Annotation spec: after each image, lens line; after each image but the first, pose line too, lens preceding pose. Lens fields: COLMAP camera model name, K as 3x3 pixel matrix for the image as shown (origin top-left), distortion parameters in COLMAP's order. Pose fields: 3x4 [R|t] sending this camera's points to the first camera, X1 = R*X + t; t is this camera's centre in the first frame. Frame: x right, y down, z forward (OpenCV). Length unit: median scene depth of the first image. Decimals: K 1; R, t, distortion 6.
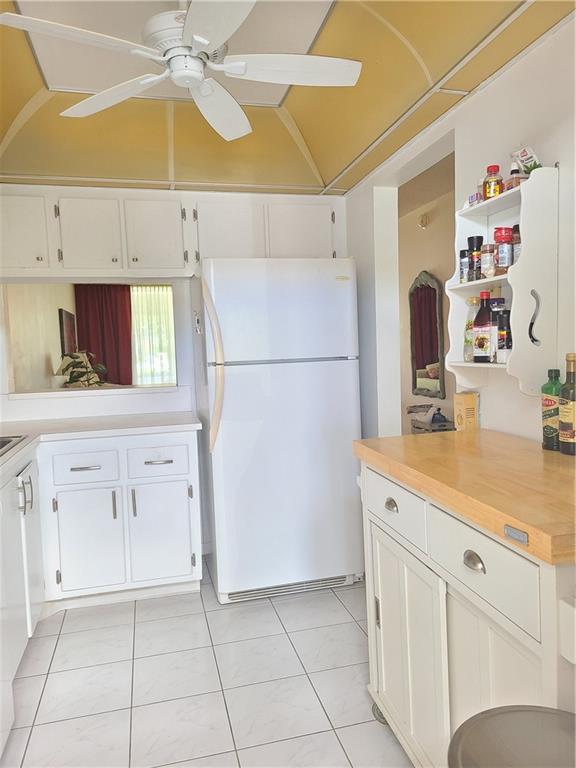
lens RADIAL K [[580.7, 0, 291.8], [0, 580.7, 382.8], [0, 0, 1]] dist [0.071762, -0.046685]
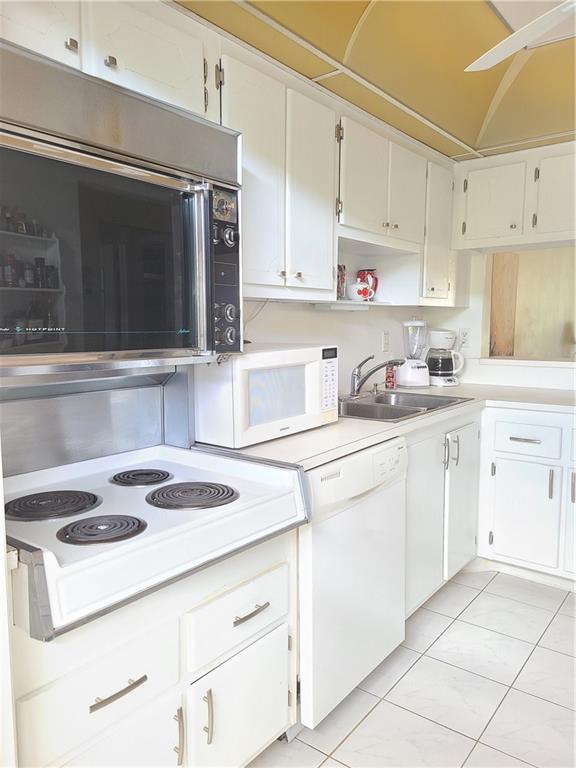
lens RADIAL K [[580.7, 0, 289.9], [0, 580.7, 384.1], [0, 0, 1]] dist [0.071762, -0.046685]
pose [[0.621011, 0.114658, -0.775370, 0.151947], [-0.068190, 0.993395, 0.092284, -0.010760], [0.780830, -0.004436, 0.624728, 0.078076]]
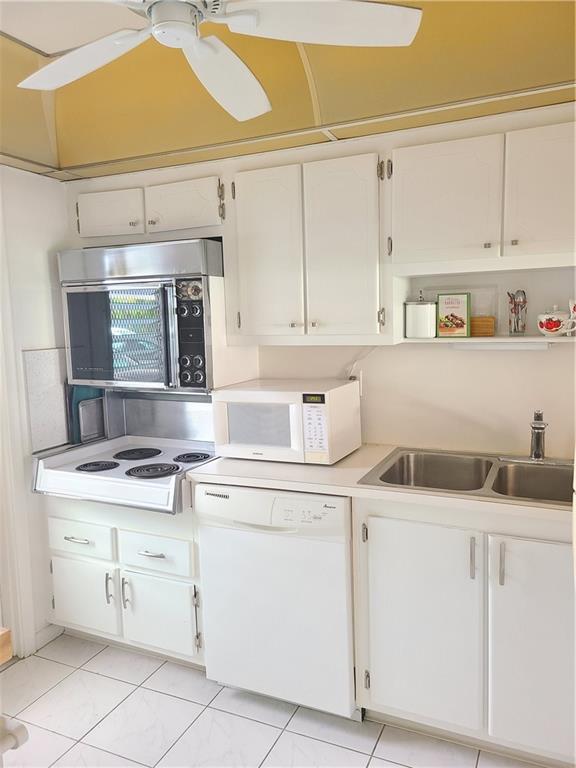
lens RADIAL K [[580.7, 0, 288.6], [0, 580.7, 382.9], [0, 0, 1]] dist [0.071762, -0.046685]
pose [[-0.634547, 0.136322, -0.760767, 0.223092], [-0.001576, 0.984092, 0.177654, -0.144970], [0.772882, 0.113929, -0.624238, 1.037890]]
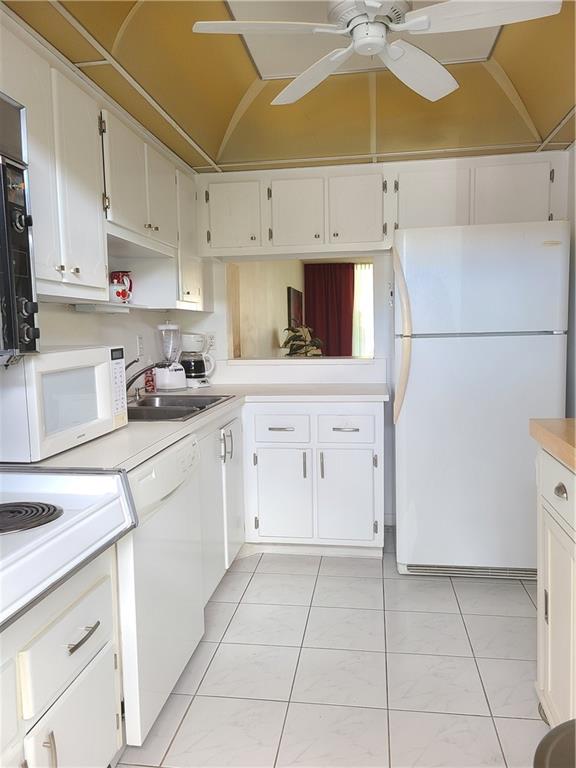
lens RADIAL K [[580.7, 0, 292.2], [0, 580.7, 383.9], [0, 0, 1]] dist [0.071762, -0.046685]
pose [[0.924902, 0.052303, -0.376591, 0.071402], [-0.038006, 0.998250, 0.045300, 0.011115], [0.378302, -0.027585, 0.925271, 0.003102]]
